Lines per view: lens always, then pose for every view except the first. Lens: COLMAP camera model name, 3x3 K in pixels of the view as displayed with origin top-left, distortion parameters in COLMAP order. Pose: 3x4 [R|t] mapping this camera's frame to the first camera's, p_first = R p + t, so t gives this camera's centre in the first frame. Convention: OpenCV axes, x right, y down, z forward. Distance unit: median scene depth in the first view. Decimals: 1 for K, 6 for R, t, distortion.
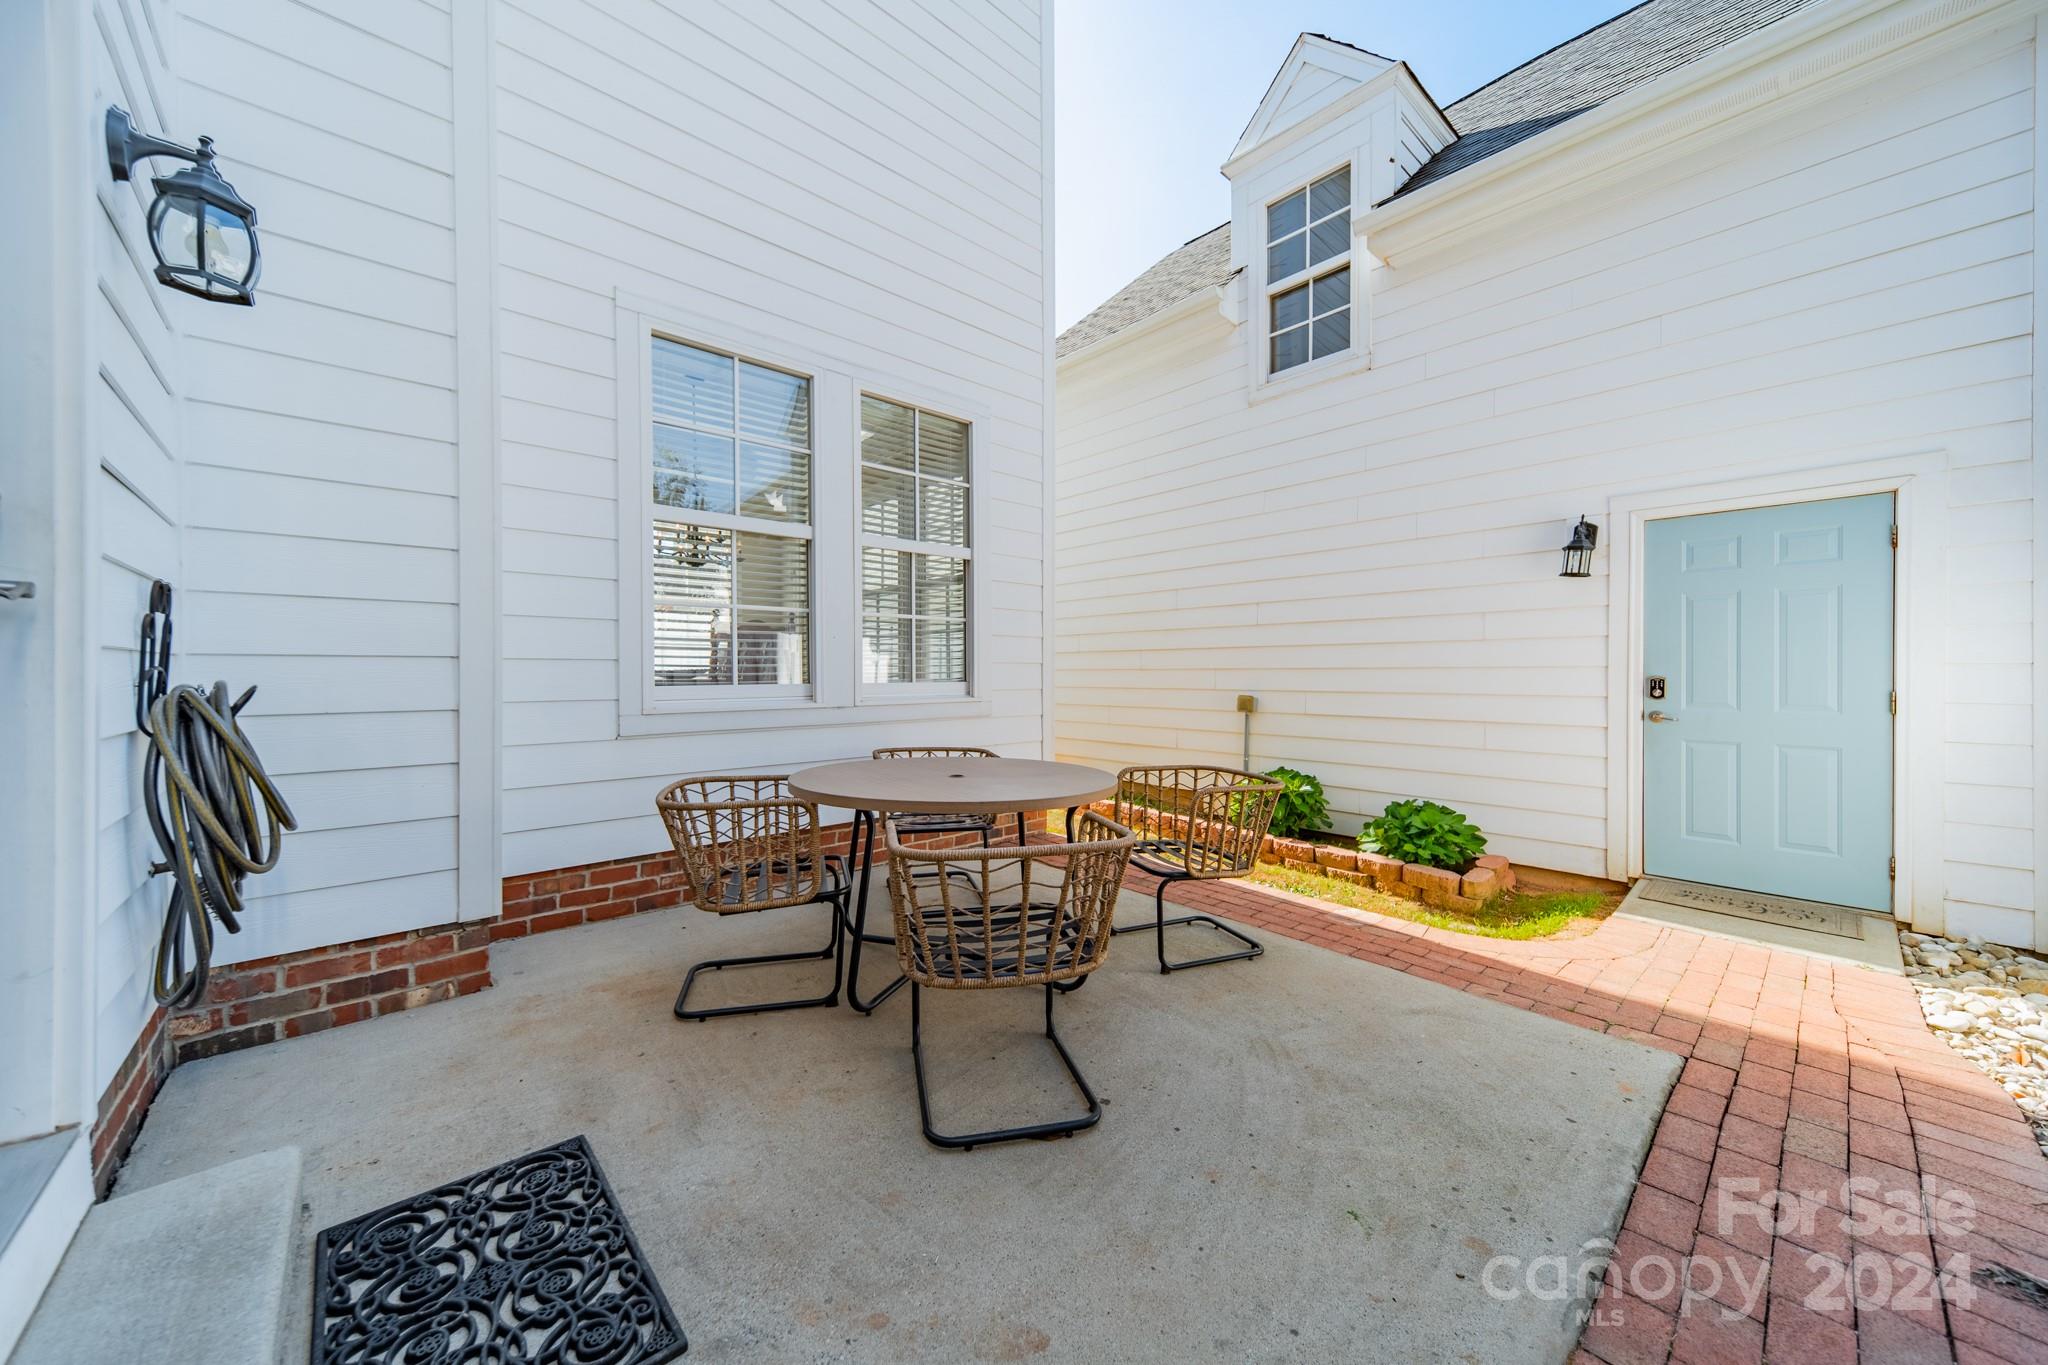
lens RADIAL K [[722.8, 0, 1025.4], [0, 722.8, 669.9], [0, 0, 1]] dist [0.009681, 0.000009]
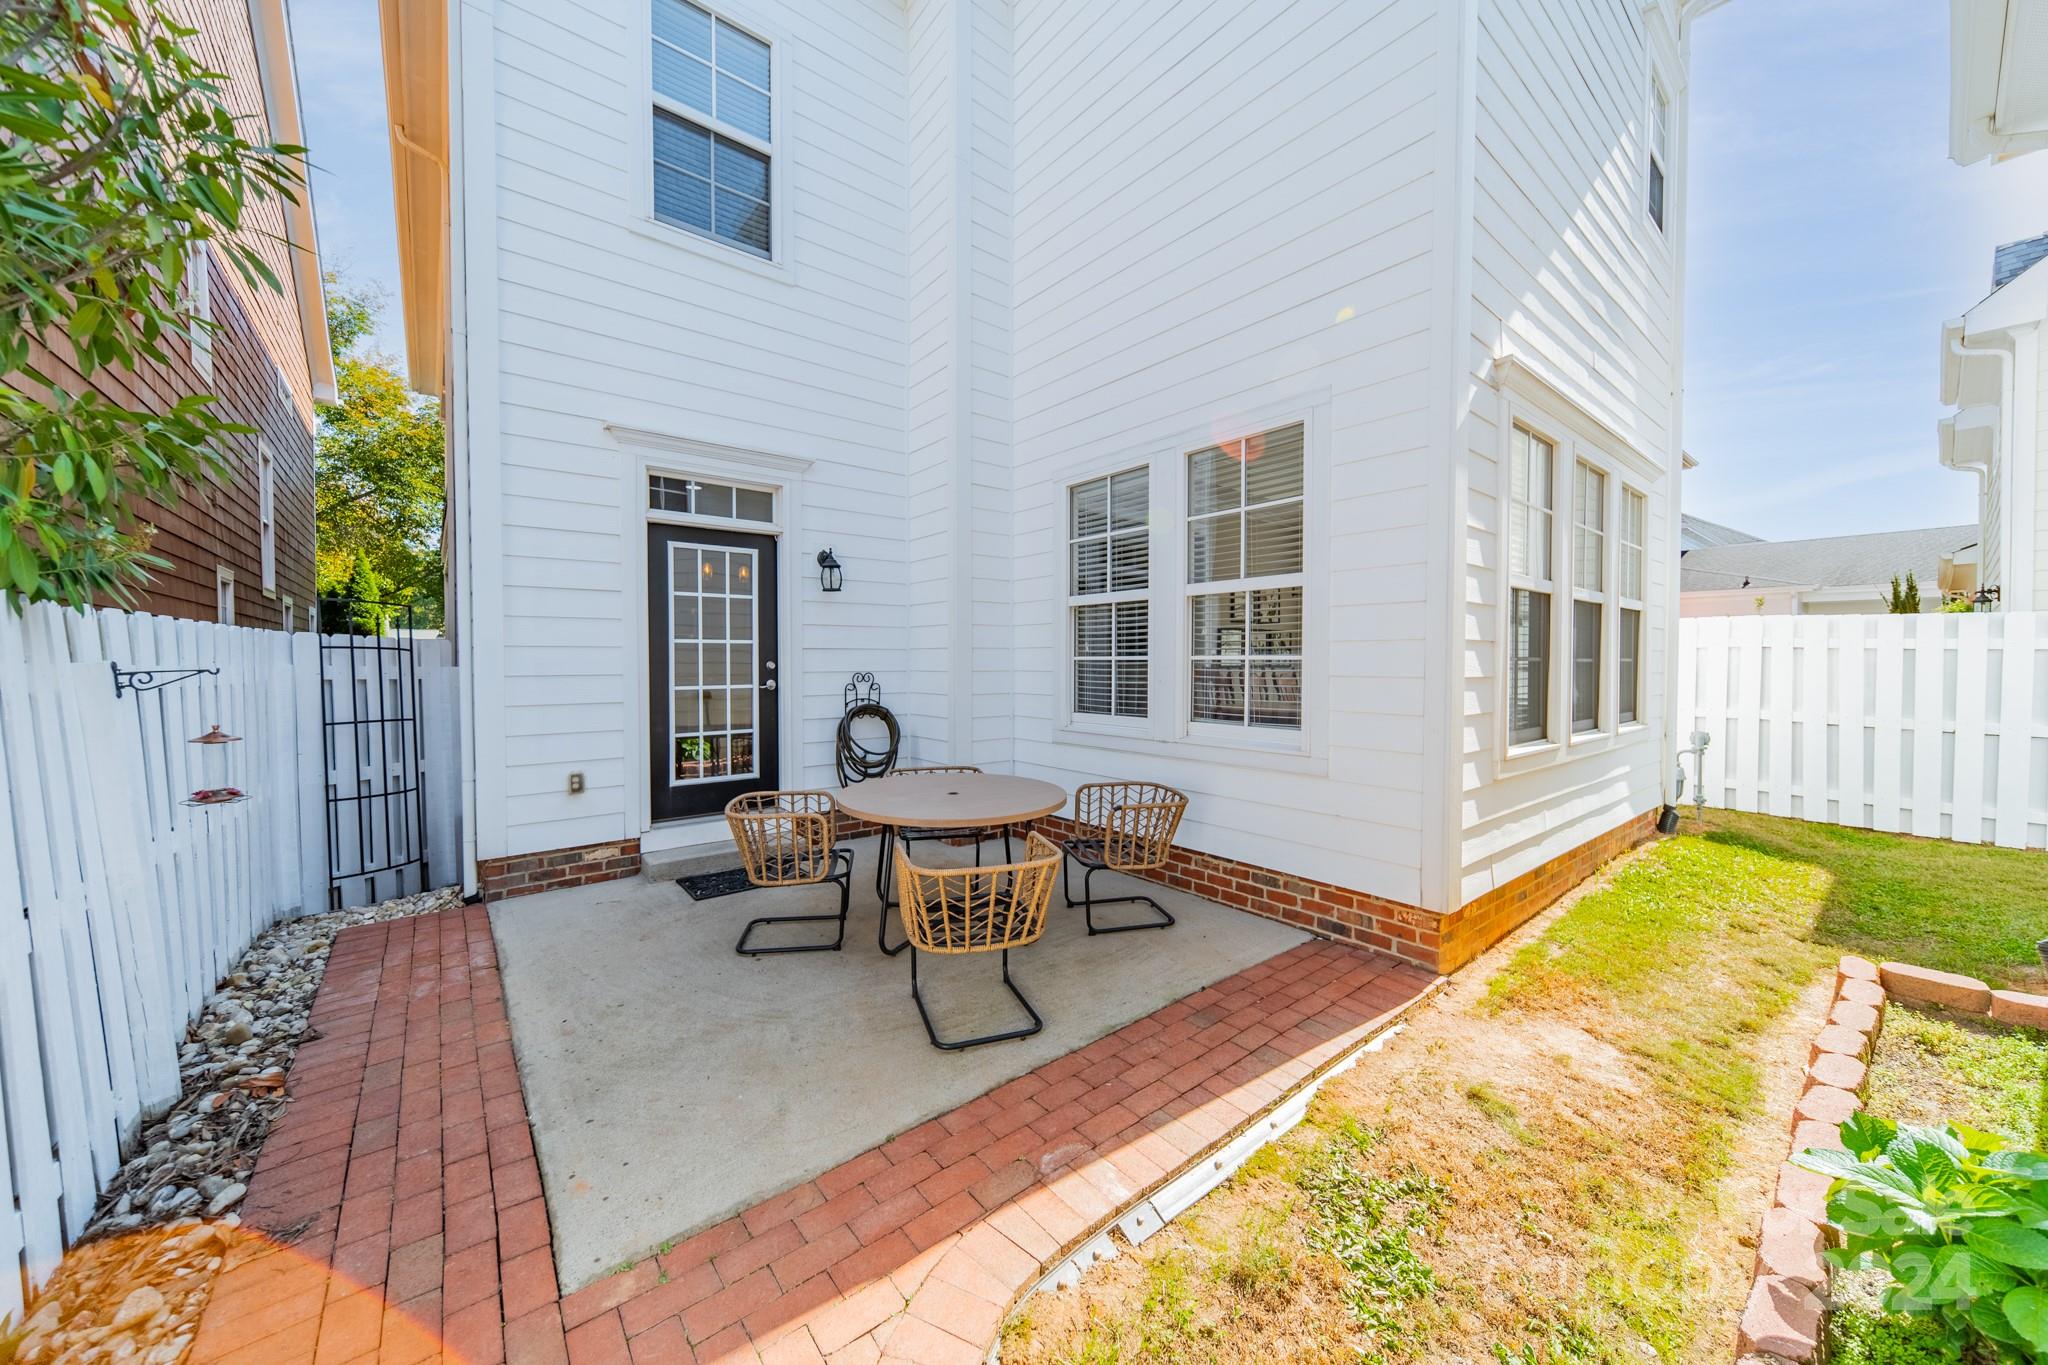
lens RADIAL K [[722.8, 0, 1025.4], [0, 722.8, 669.9], [0, 0, 1]] dist [0.009681, 0.000009]
pose [[-0.054601, 0.017048, -0.998363, 1.246186], [-0.002477, 0.999849, 0.017209, -0.111275], [0.998505, 0.003412, -0.054551, 1.163390]]
